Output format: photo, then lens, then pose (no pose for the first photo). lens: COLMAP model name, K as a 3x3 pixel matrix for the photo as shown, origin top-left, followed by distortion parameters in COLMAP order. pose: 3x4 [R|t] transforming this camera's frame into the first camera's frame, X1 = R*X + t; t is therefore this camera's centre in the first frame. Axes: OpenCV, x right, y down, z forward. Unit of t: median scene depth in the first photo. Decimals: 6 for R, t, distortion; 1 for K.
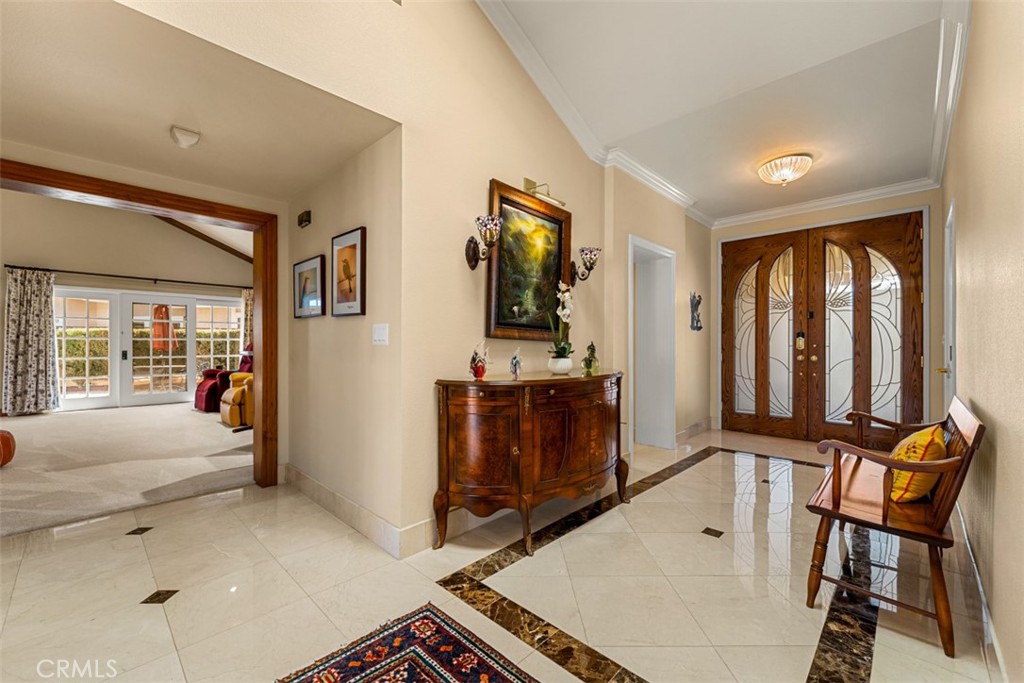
lens RADIAL K [[406.5, 0, 505.9], [0, 406.5, 345.8], [0, 0, 1]] dist [-0.003525, -0.000211]
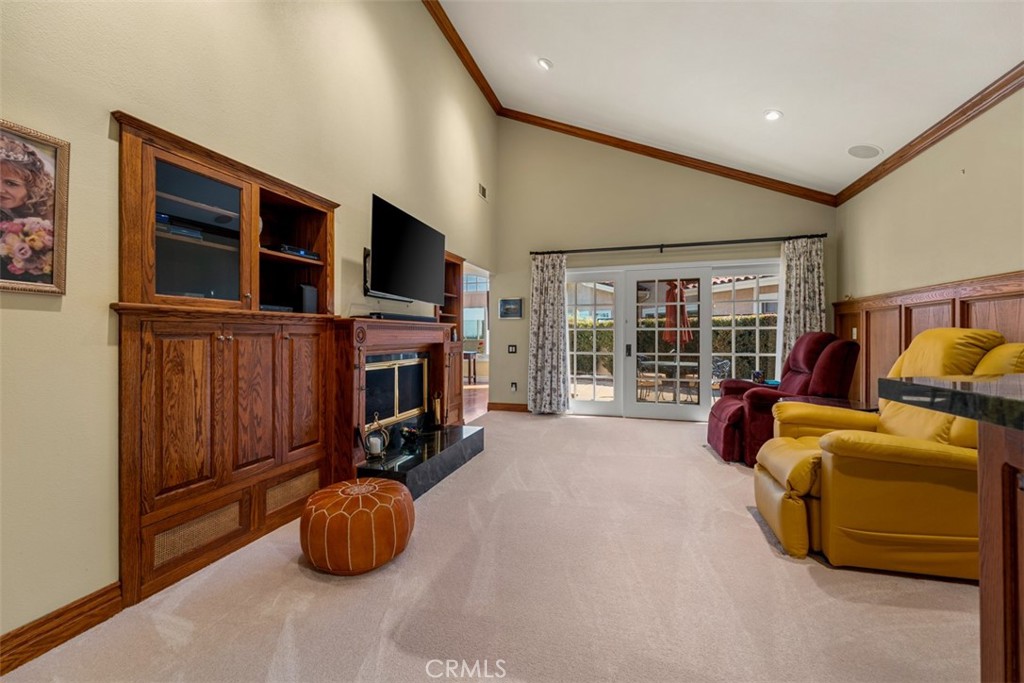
lens RADIAL K [[423.4, 0, 503.1], [0, 423.4, 336.1], [0, 0, 1]] dist [0.000086, -0.000493]
pose [[0.436940, 0.001967, -0.899488, -0.361995], [0.000013, 0.999998, 0.002194, -0.006745], [0.899491, -0.000970, 0.436939, 0.487404]]
